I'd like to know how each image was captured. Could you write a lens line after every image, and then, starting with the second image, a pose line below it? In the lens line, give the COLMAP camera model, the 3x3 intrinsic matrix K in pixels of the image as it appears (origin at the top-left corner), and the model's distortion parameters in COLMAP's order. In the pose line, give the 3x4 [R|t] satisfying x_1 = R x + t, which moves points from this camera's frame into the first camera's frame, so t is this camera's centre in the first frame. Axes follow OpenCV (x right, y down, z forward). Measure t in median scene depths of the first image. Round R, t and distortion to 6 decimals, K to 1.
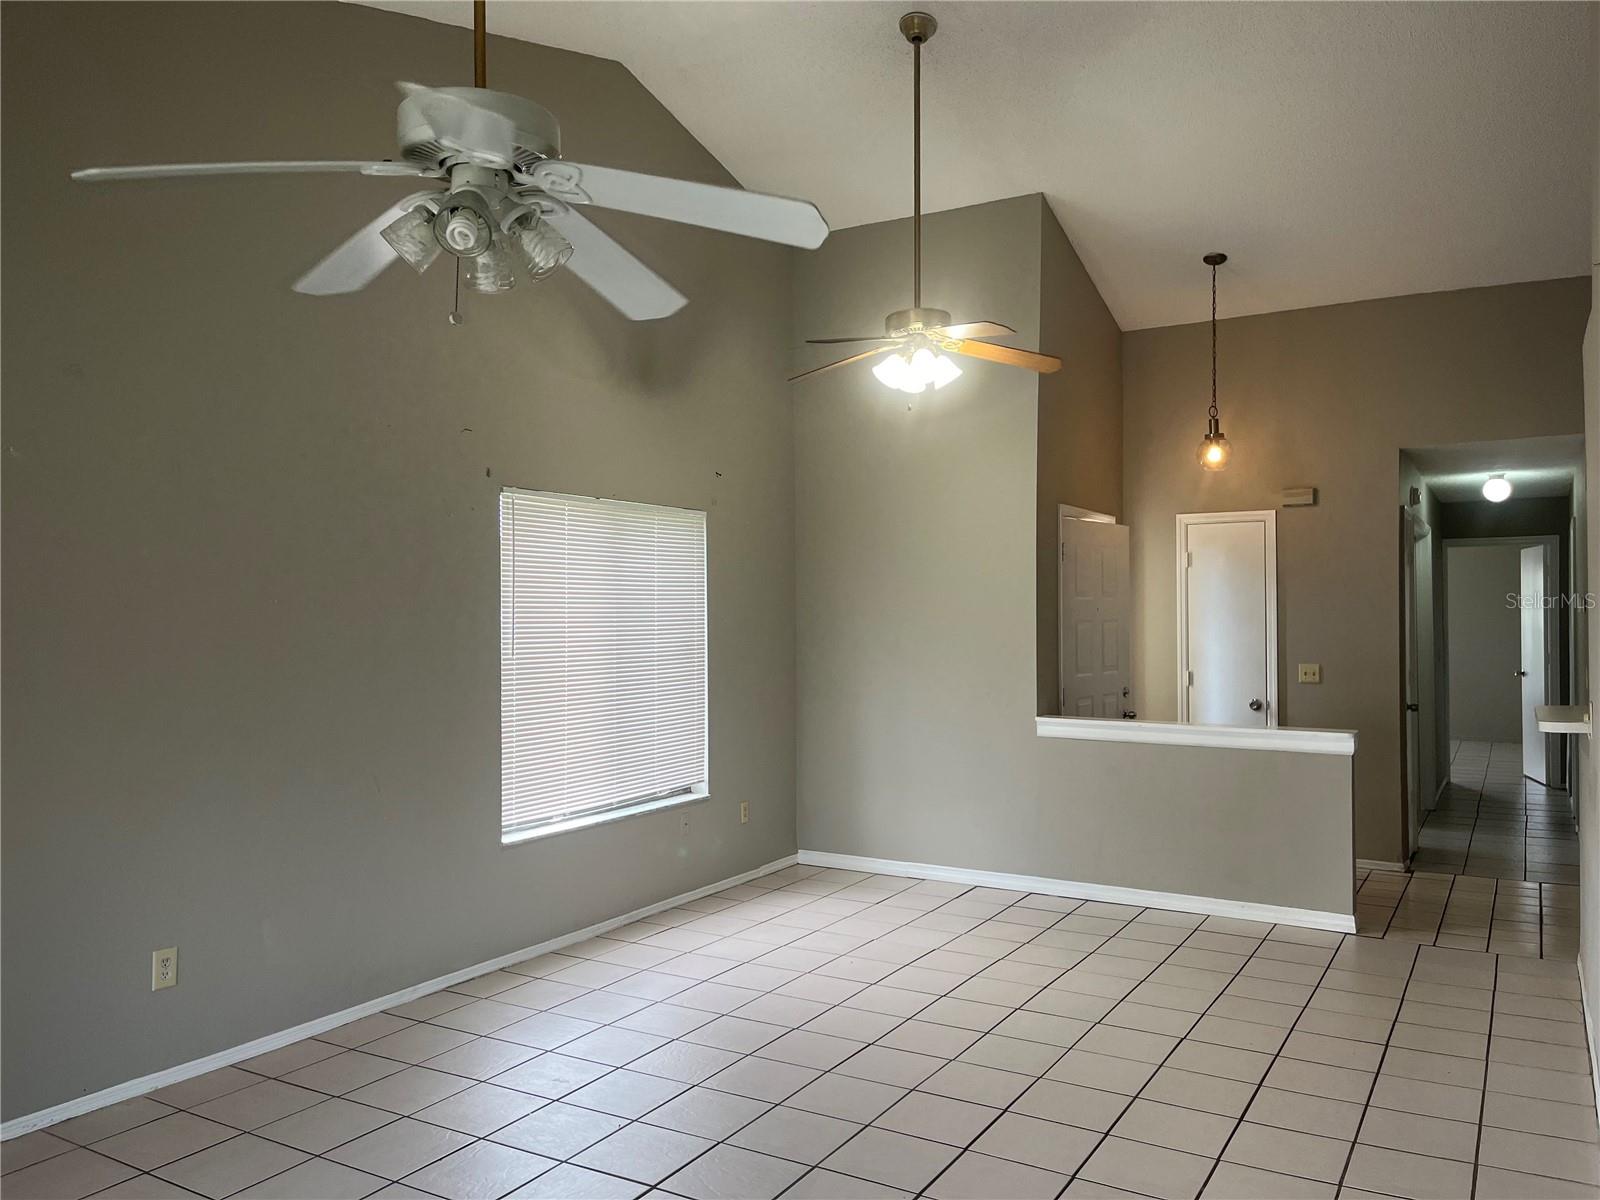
lens RADIAL K [[1211.3, 0, 801.2], [0, 1211.3, 600.7], [0, 0, 1]] dist [0.015831, -0.009238]
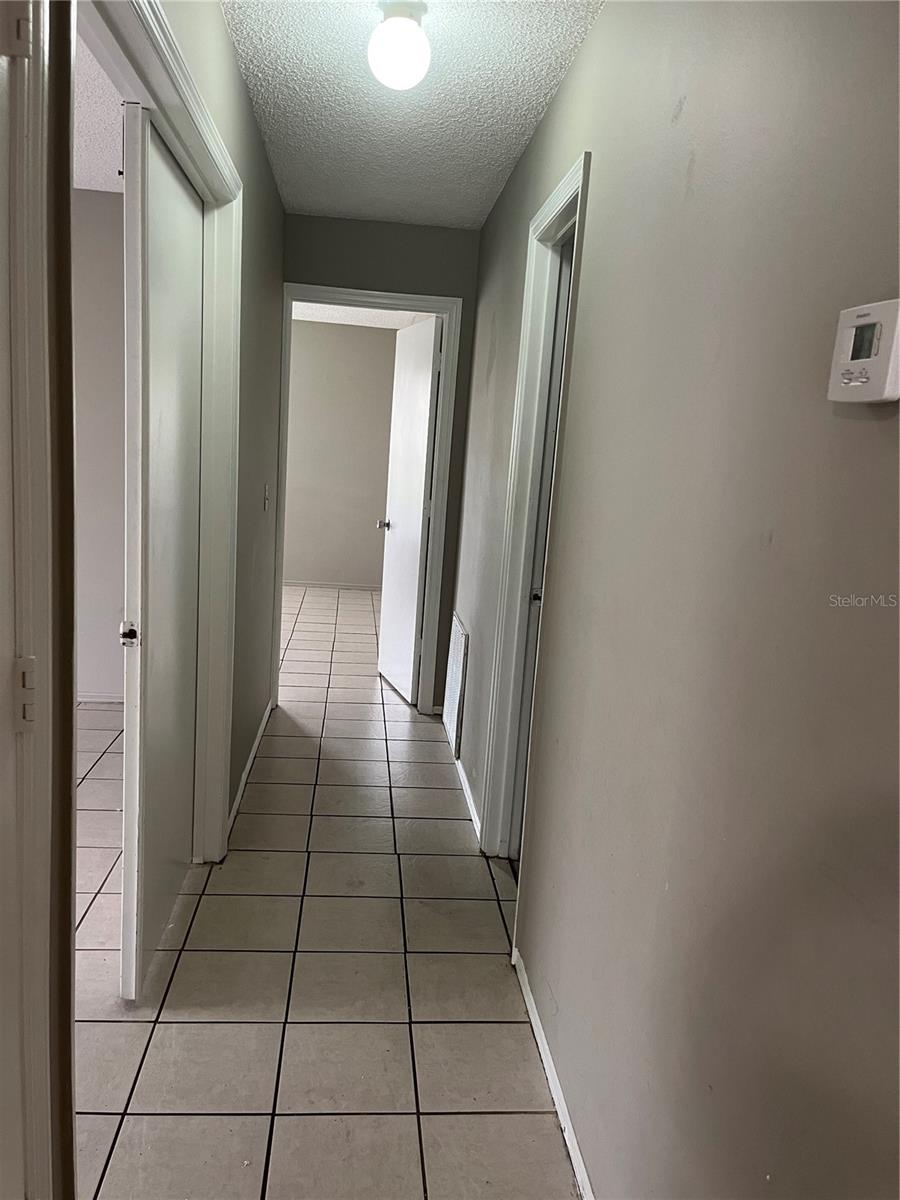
lens RADIAL K [[908.5, 0, 449.9], [0, 908.5, 601.7], [0, 0, 1]] dist [0.015831, -0.009238]
pose [[0.802004, -0.035763, 0.596247, 0.355988], [-0.076375, 0.983873, 0.161744, 0.019840], [-0.592416, -0.175257, 0.786338, 0.641082]]
